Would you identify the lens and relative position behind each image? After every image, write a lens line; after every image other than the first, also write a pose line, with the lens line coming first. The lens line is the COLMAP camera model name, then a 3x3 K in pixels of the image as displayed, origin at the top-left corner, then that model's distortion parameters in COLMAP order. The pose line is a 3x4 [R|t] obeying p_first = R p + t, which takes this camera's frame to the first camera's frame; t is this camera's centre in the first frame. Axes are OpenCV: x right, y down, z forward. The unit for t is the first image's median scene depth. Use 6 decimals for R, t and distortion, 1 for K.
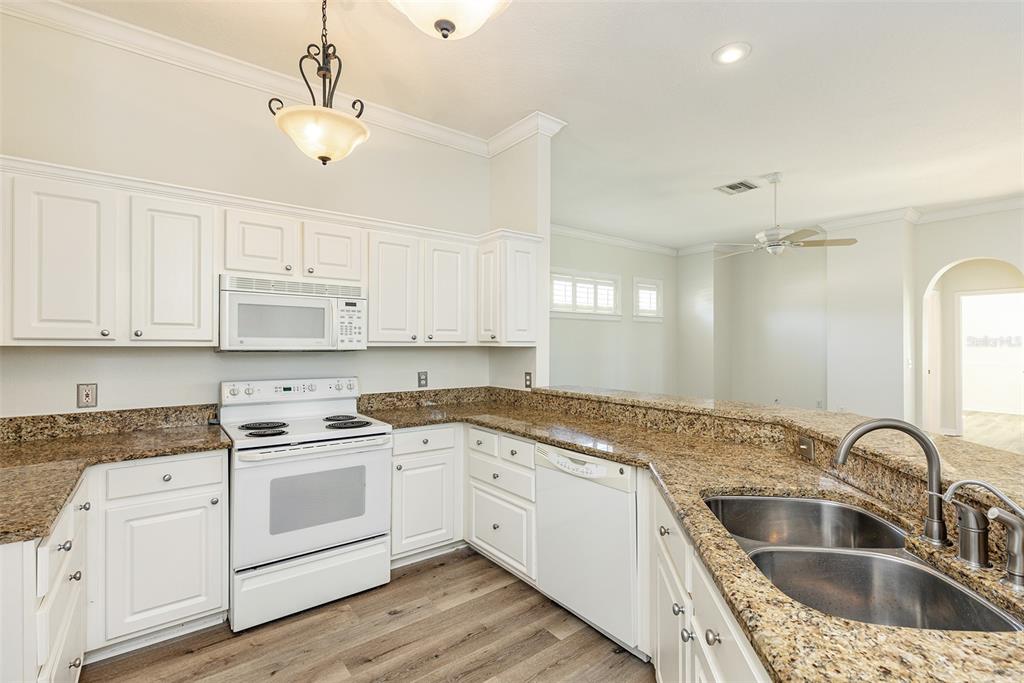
lens RADIAL K [[461.4, 0, 523.3], [0, 461.4, 339.7], [0, 0, 1]] dist [0.000724, -0.000695]
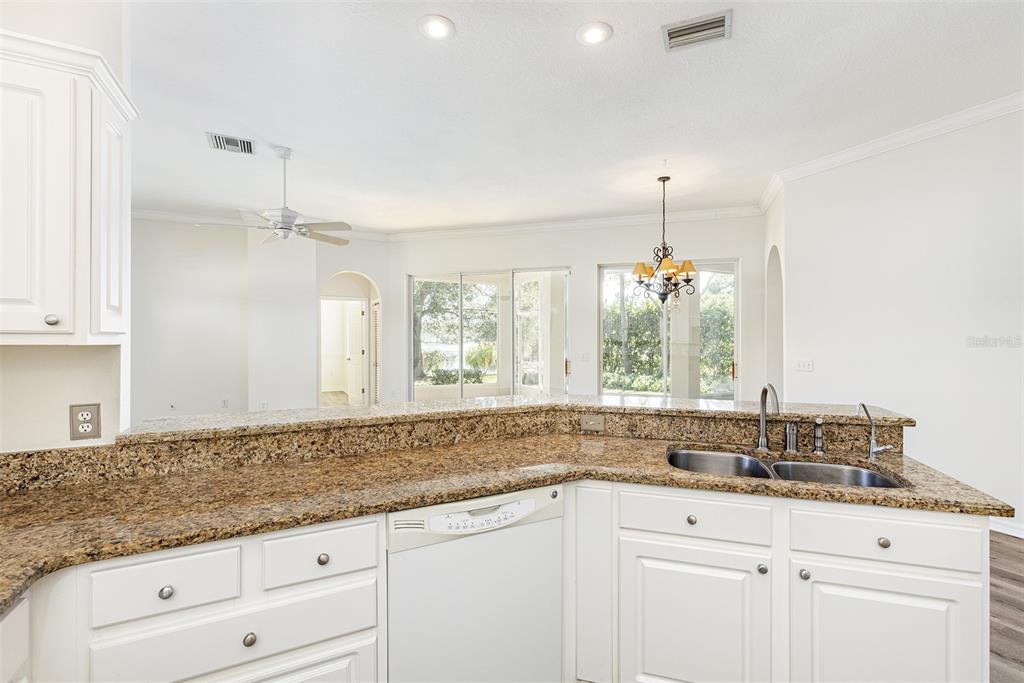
lens RADIAL K [[461.4, 0, 523.3], [0, 461.4, 339.7], [0, 0, 1]] dist [0.000724, -0.000695]
pose [[0.190772, -0.004010, 0.981626, -0.451074], [-0.009971, 0.999932, 0.006022, 0.003341], [-0.981584, -0.010937, 0.190719, 0.671467]]
